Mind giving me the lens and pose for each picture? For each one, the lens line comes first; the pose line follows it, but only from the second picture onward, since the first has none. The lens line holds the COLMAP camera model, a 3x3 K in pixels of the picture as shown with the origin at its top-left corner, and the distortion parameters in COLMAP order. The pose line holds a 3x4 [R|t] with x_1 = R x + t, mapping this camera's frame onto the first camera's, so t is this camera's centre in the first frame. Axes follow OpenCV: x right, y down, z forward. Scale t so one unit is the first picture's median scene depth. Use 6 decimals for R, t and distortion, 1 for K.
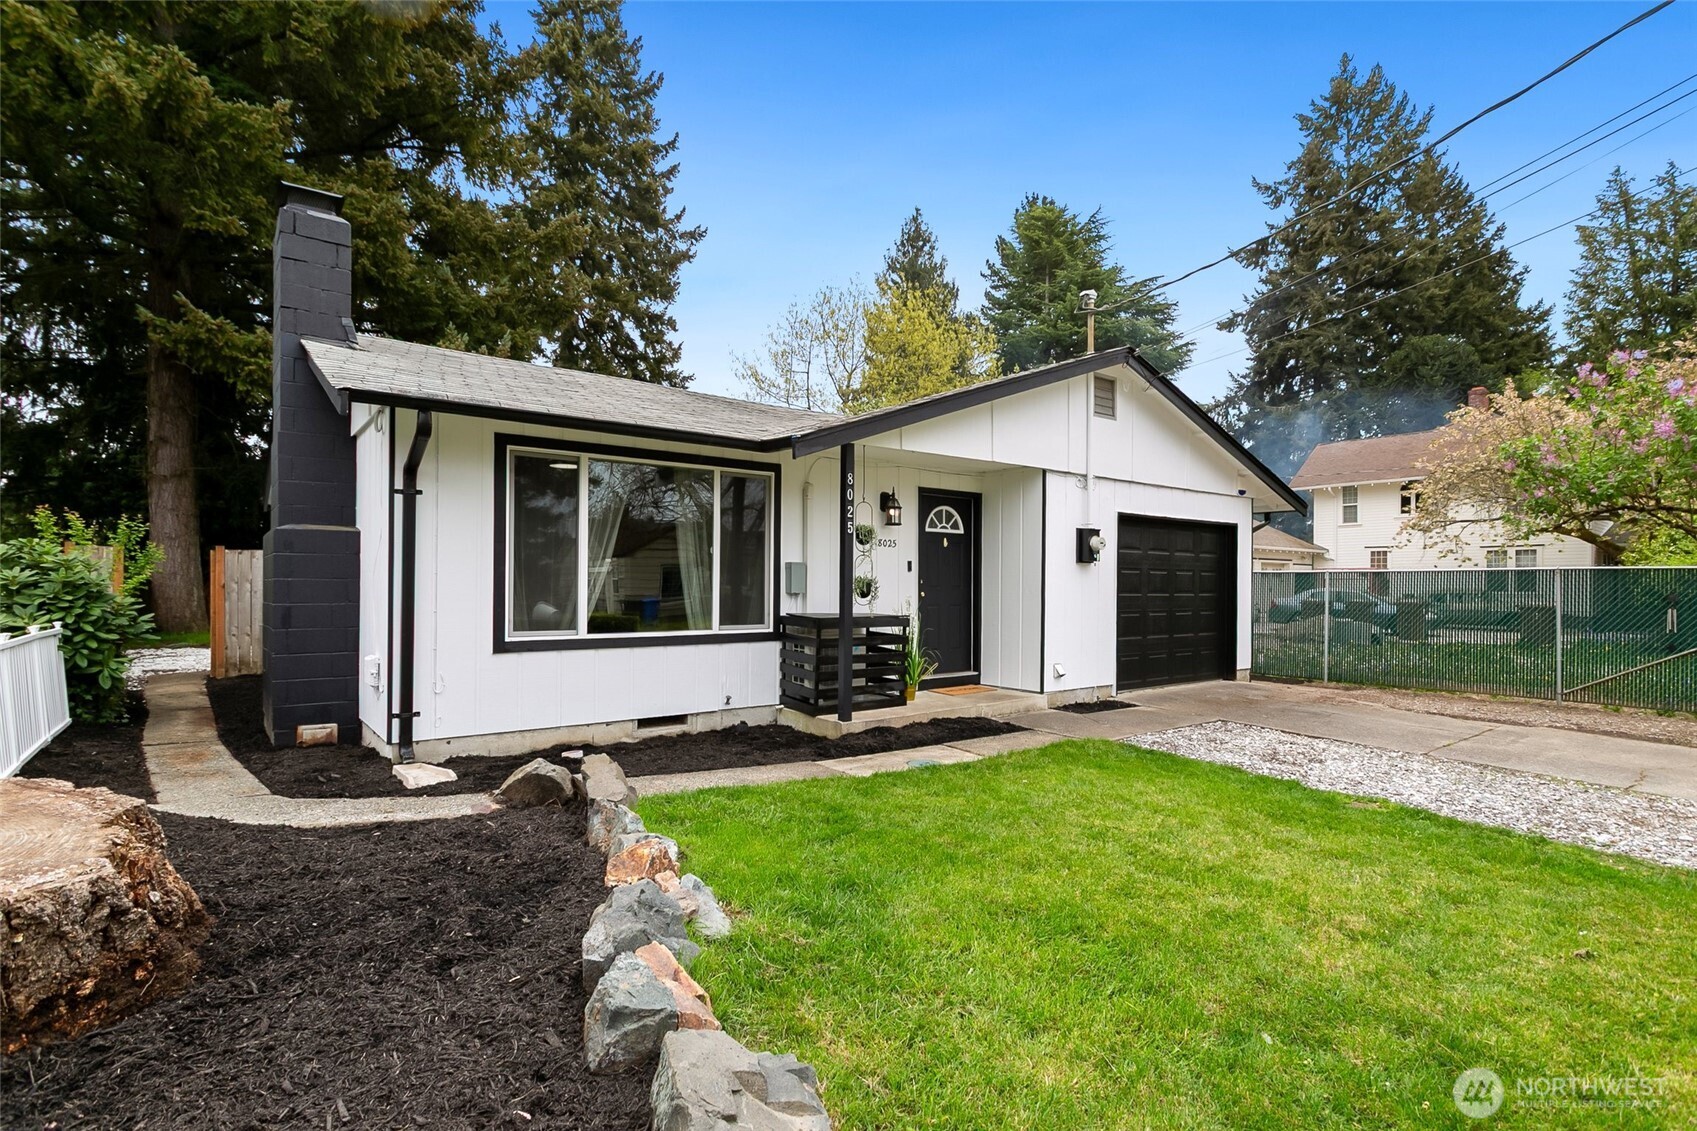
lens RADIAL K [[817.7, 0, 851.3], [0, 817.7, 573.7], [0, 0, 1]] dist [0.002141, 0.001326]
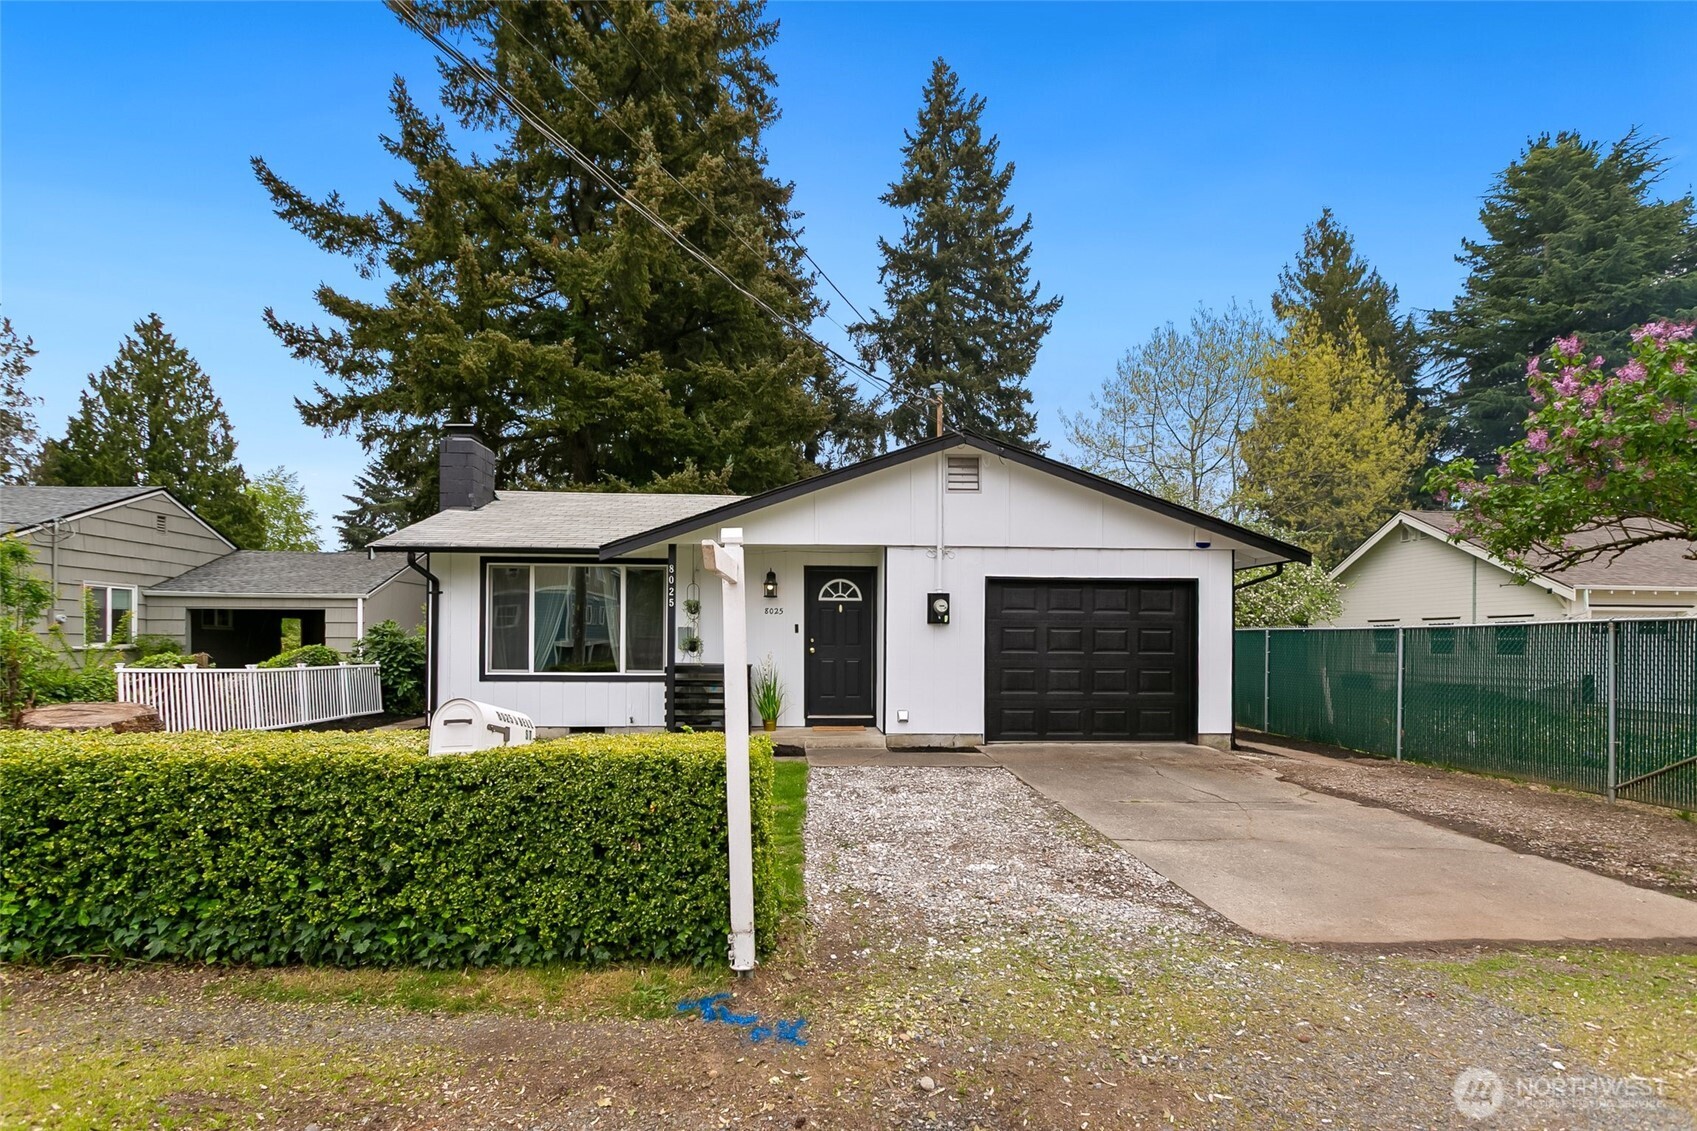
lens RADIAL K [[827.1, 0, 849.1], [0, 827.1, 635.7], [0, 0, 1]] dist [-0.005098, 0.000456]
pose [[0.822820, -0.006249, -0.568268, 0.682151], [0.006852, 0.999976, -0.001075, 0.003134], [0.568261, -0.003009, 0.822843, -0.012479]]
